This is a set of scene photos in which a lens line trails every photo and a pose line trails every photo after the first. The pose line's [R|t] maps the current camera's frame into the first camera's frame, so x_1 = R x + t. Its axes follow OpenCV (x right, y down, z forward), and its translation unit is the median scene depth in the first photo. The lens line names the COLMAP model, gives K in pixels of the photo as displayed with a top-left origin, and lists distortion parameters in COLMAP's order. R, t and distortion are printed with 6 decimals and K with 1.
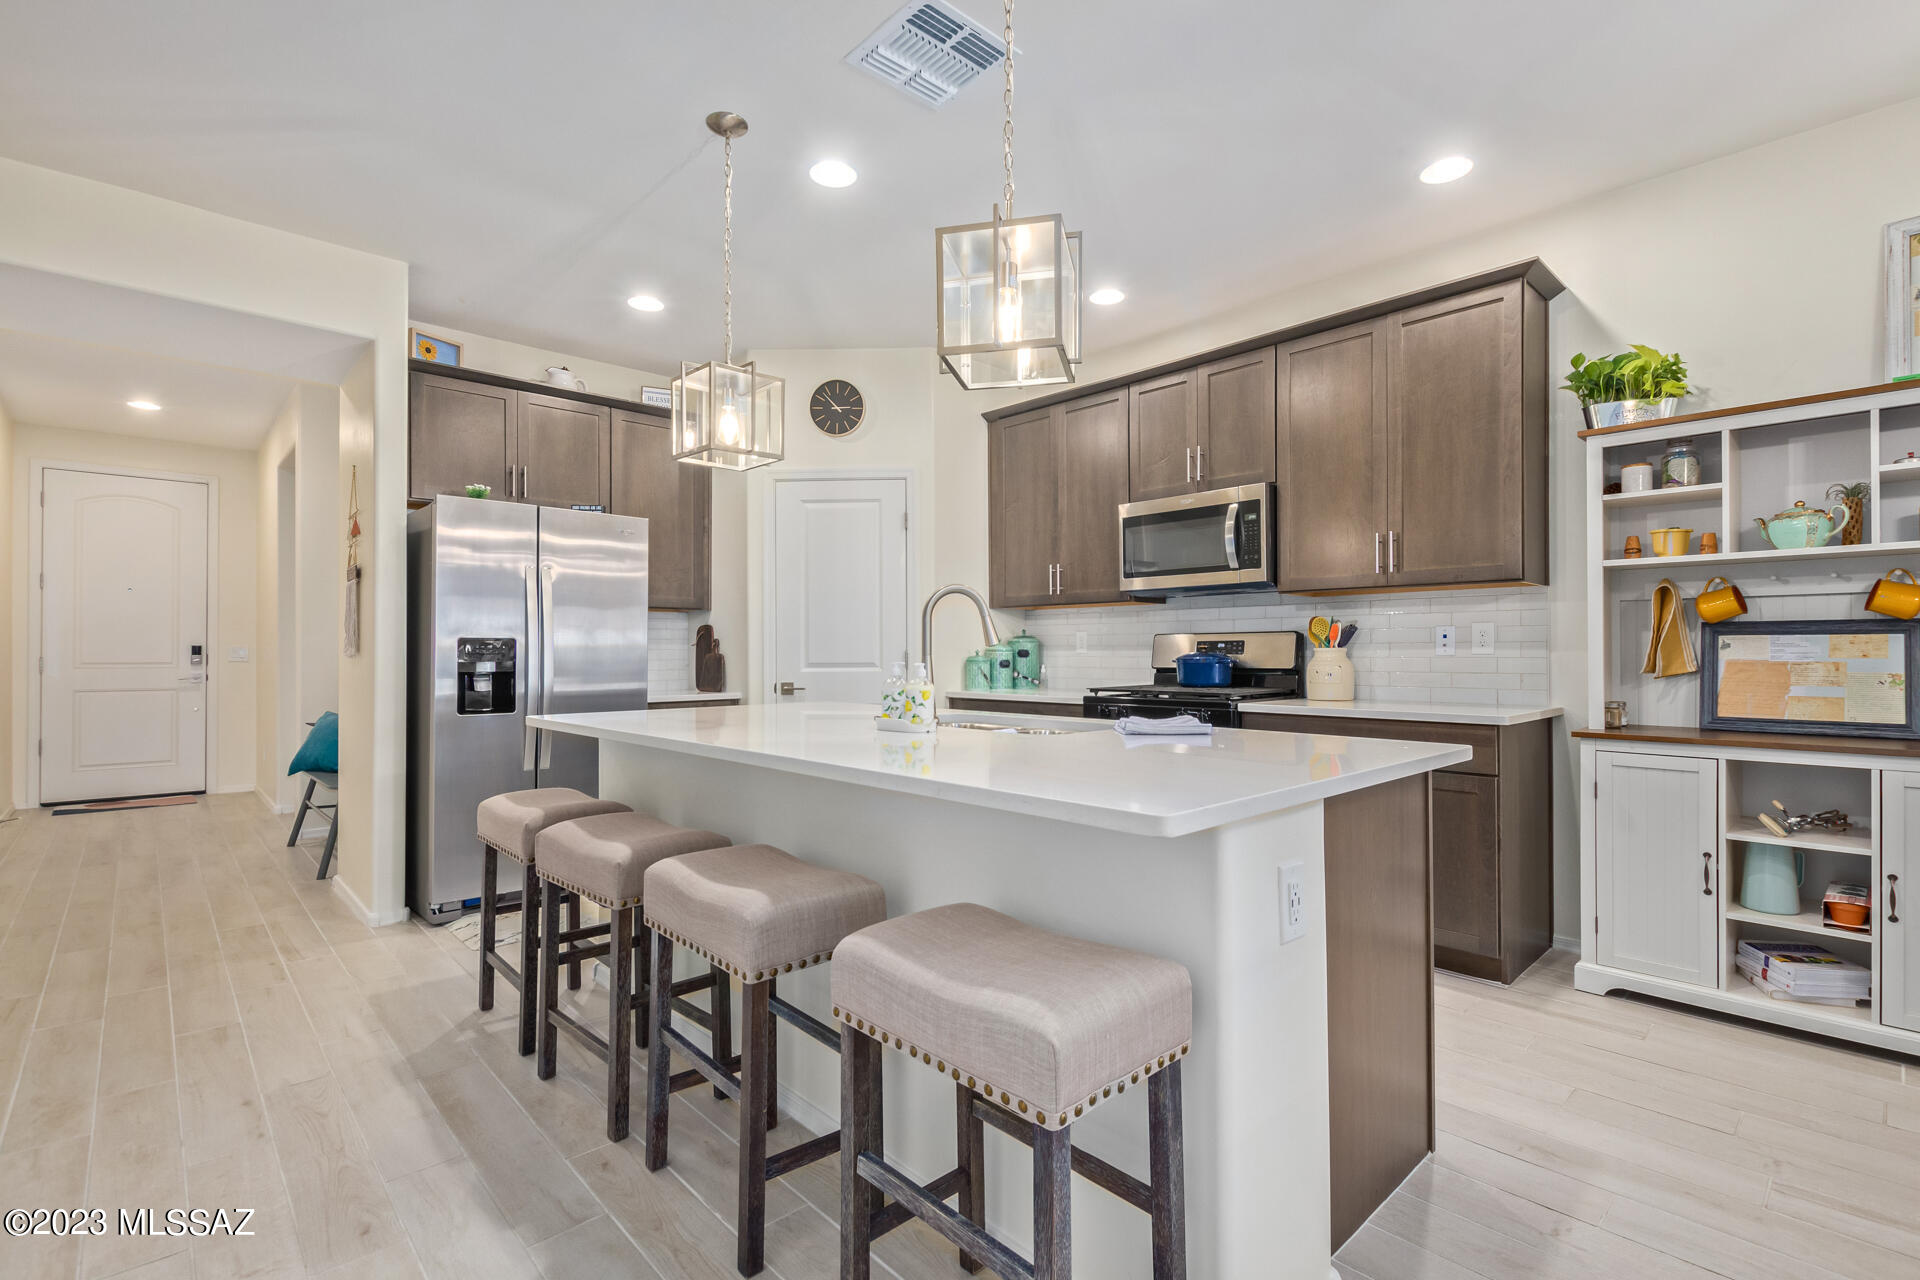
lens RADIAL K [[890.4, 0, 966.7], [0, 890.4, 644.9], [0, 0, 1]] dist [0.007479, -0.004661]
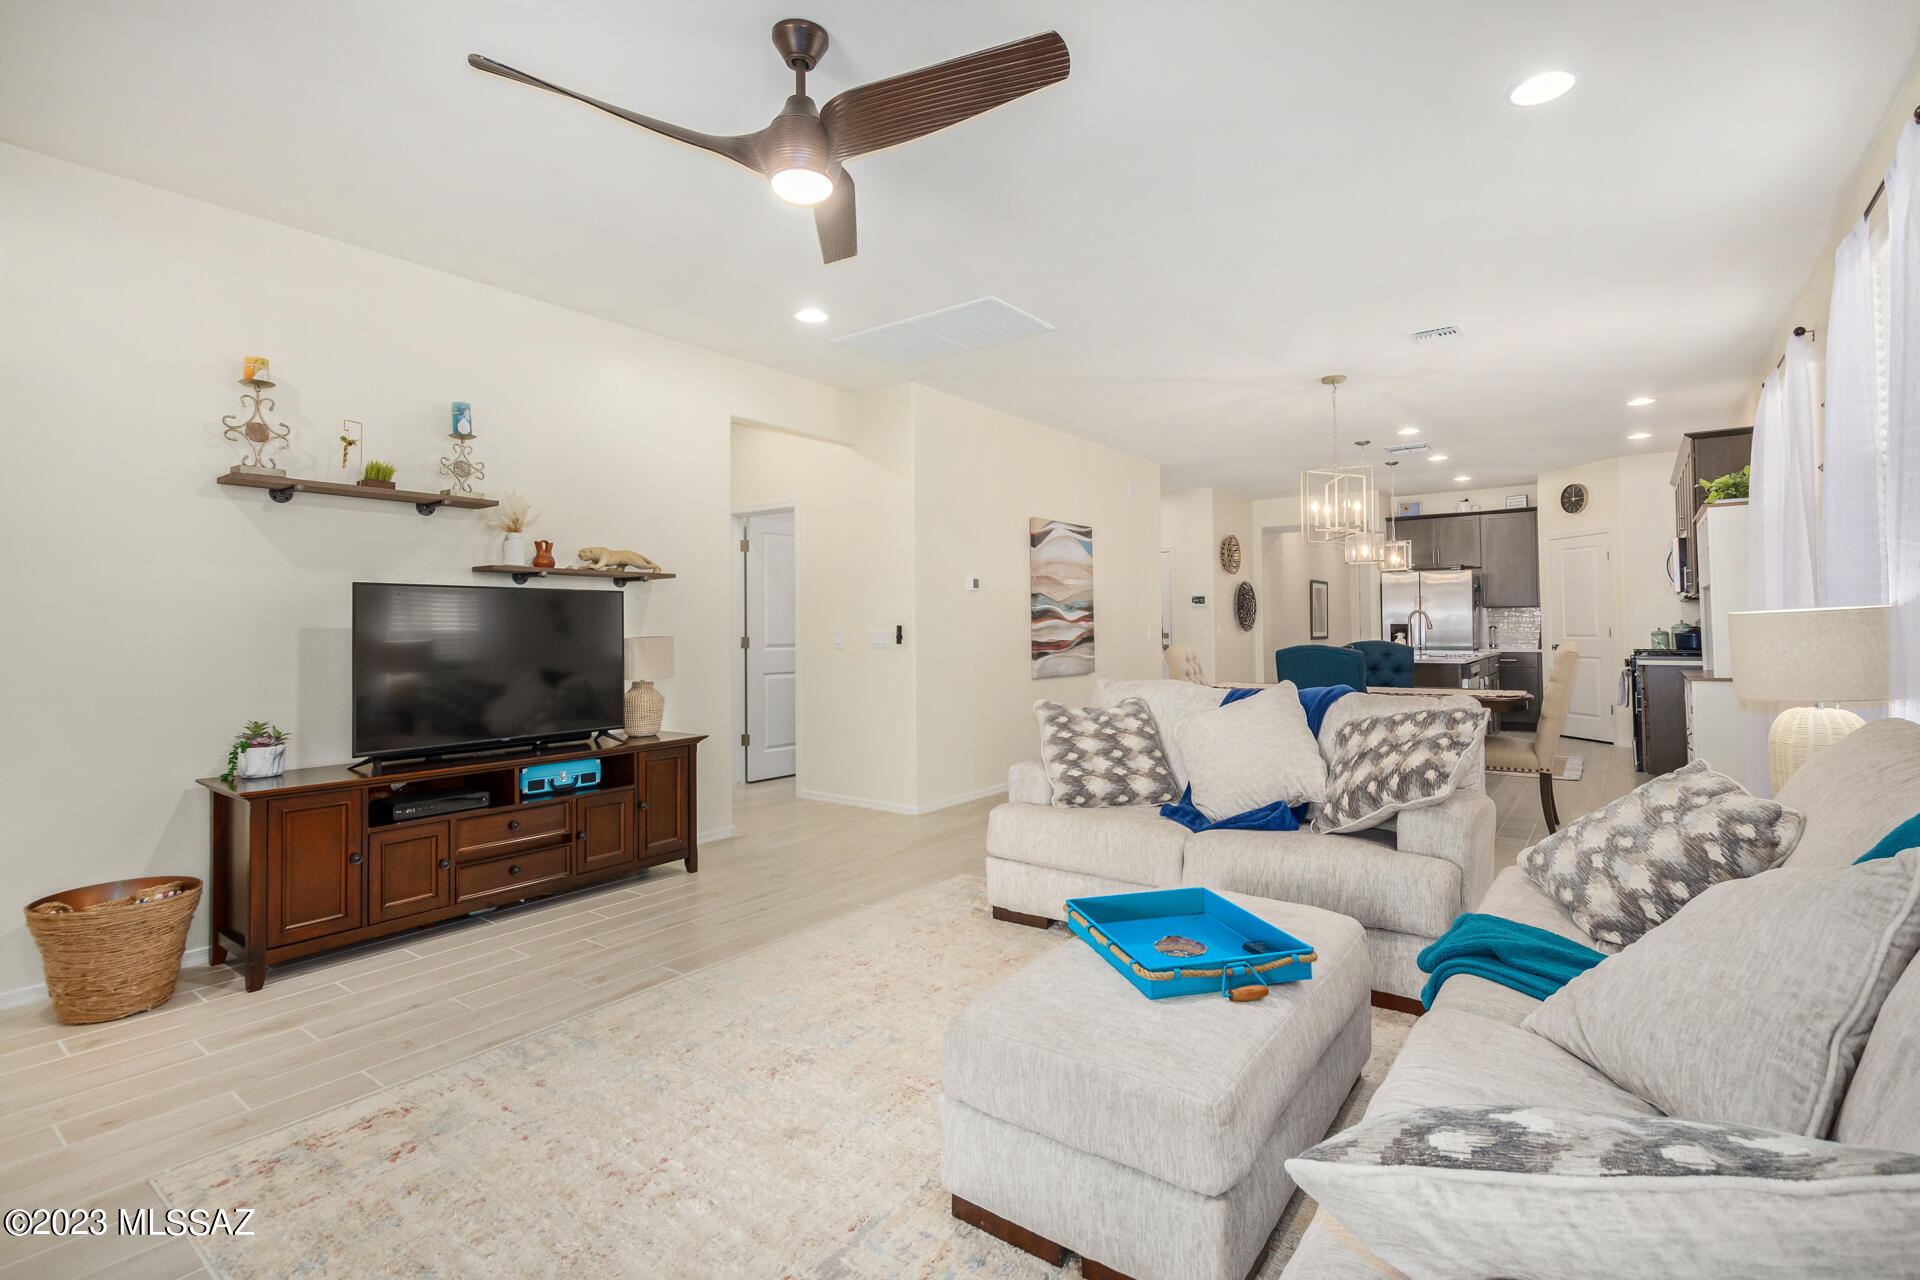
lens RADIAL K [[890.4, 0, 974.8], [0, 890.4, 601.2], [0, 0, 1]] dist [0.007479, -0.004661]
pose [[0.191397, -0.029275, -0.981076, 1.857673], [0.014594, 0.999529, -0.026979, -0.022674], [0.981404, -0.009154, 0.191734, -0.769864]]
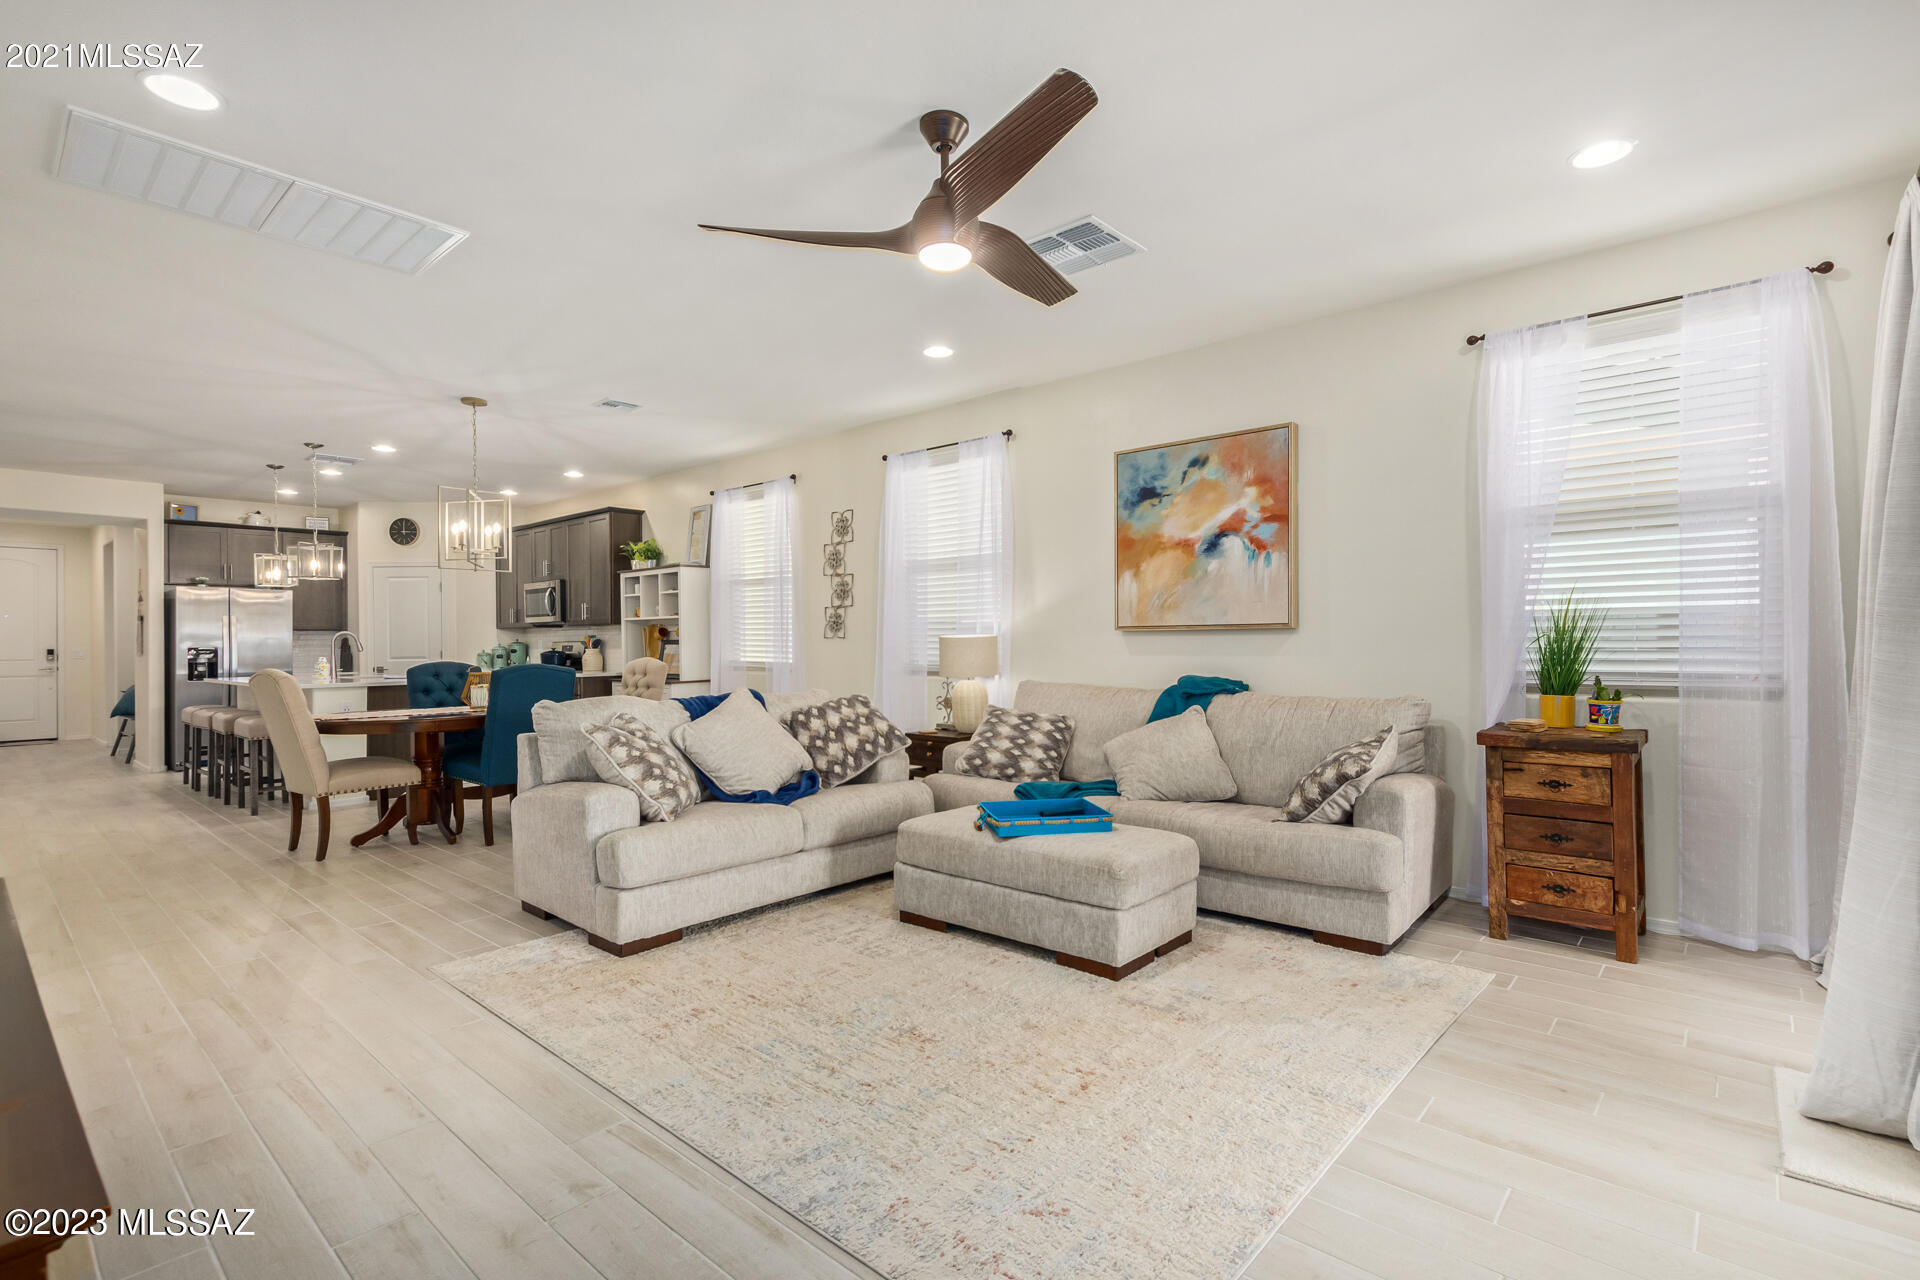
lens RADIAL K [[890.4, 0, 969.2], [0, 890.4, 638.4], [0, 0, 1]] dist [0.007479, -0.004661]
pose [[0.994185, -0.006950, 0.107463, 1.169736], [0.006539, 0.999970, 0.004171, -0.028101], [-0.107488, -0.003444, 0.994200, -1.485488]]
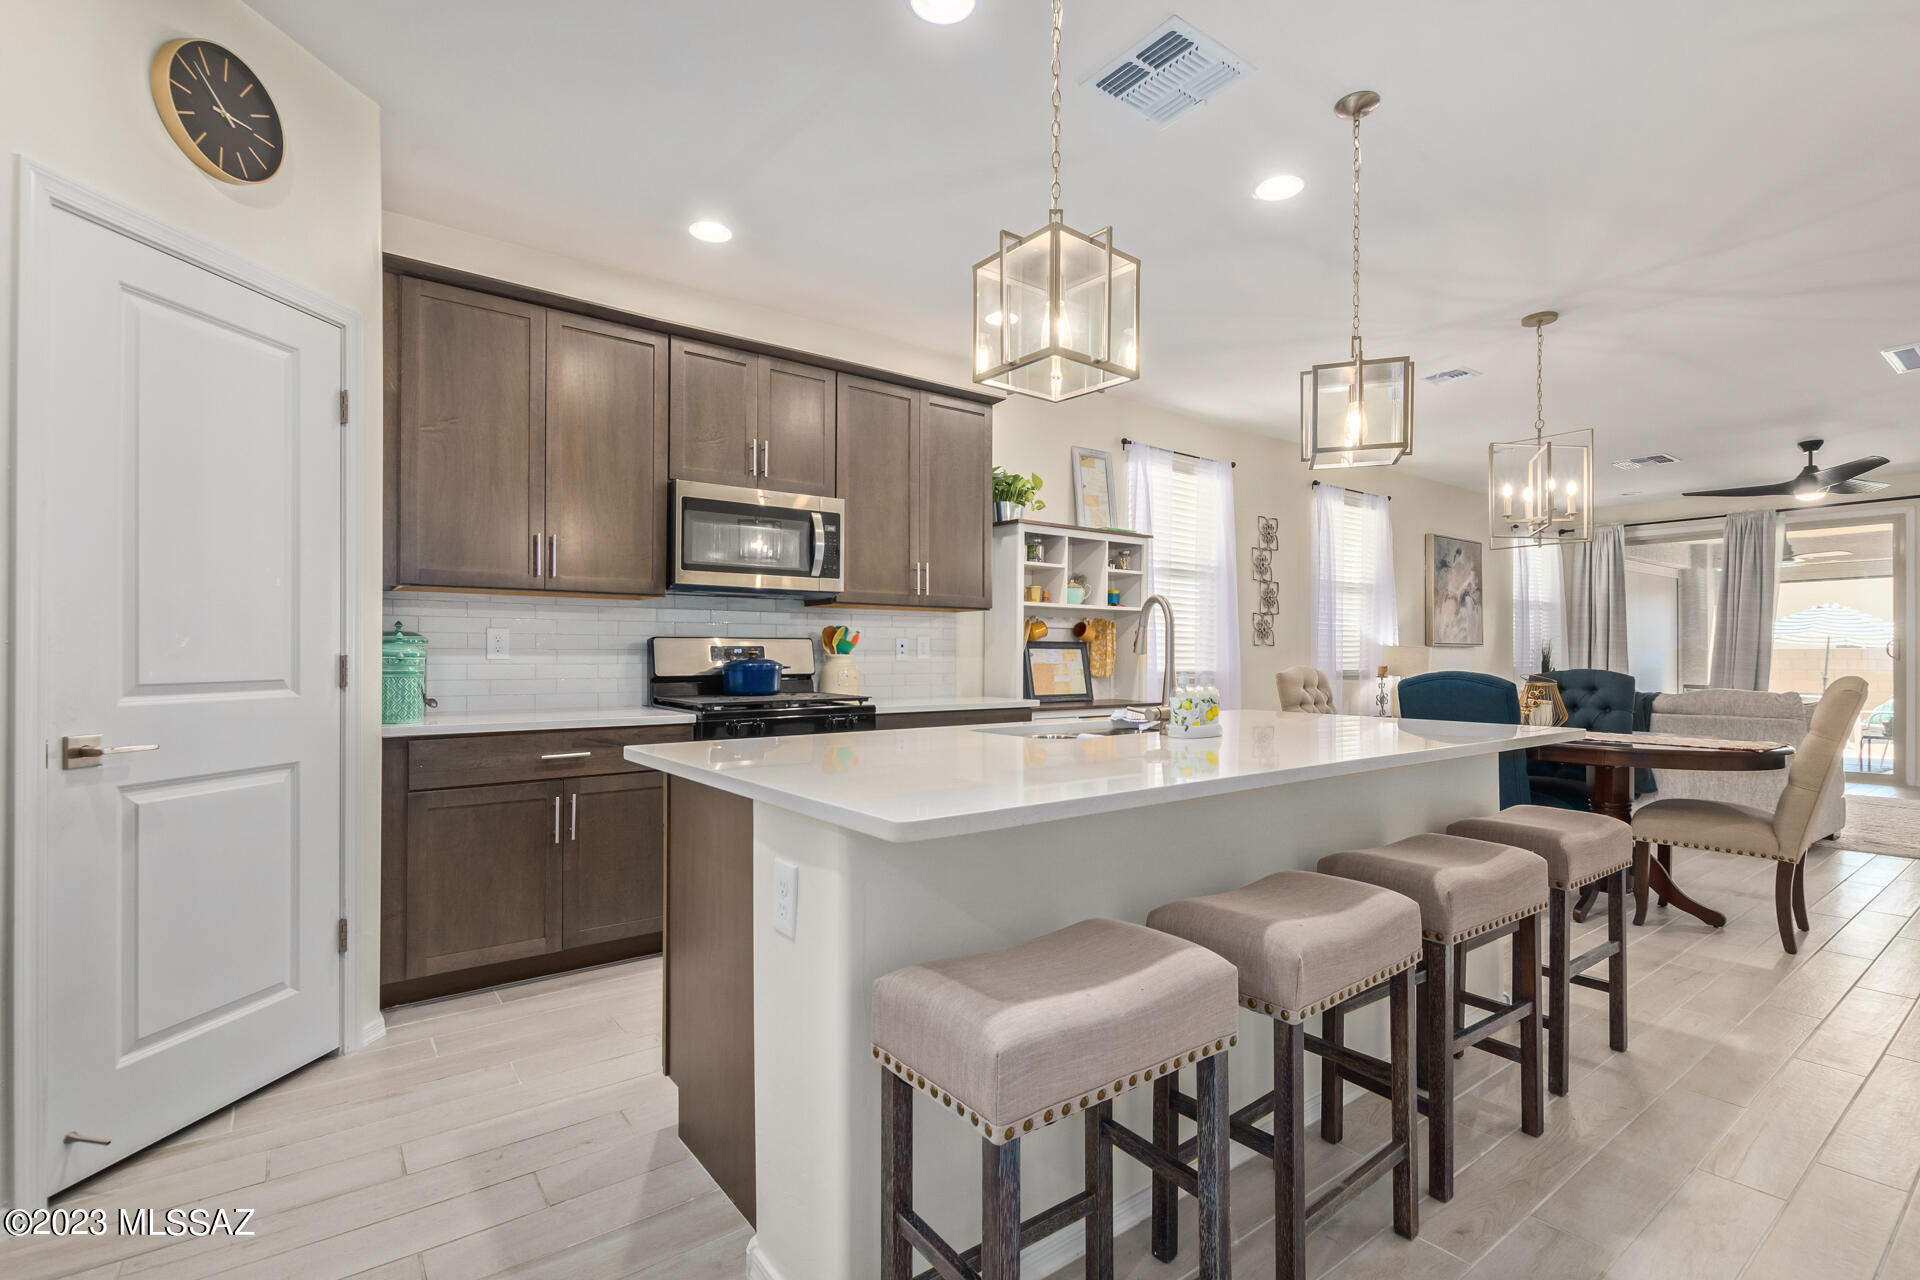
lens RADIAL K [[890.4, 0, 966.3], [0, 890.4, 653.4], [0, 0, 1]] dist [0.007479, -0.004661]
pose [[0.094083, 0.005581, 0.995549, -0.710293], [-0.008655, 0.999951, -0.004787, 0.006022], [-0.995527, -0.008166, 0.094127, 0.746813]]
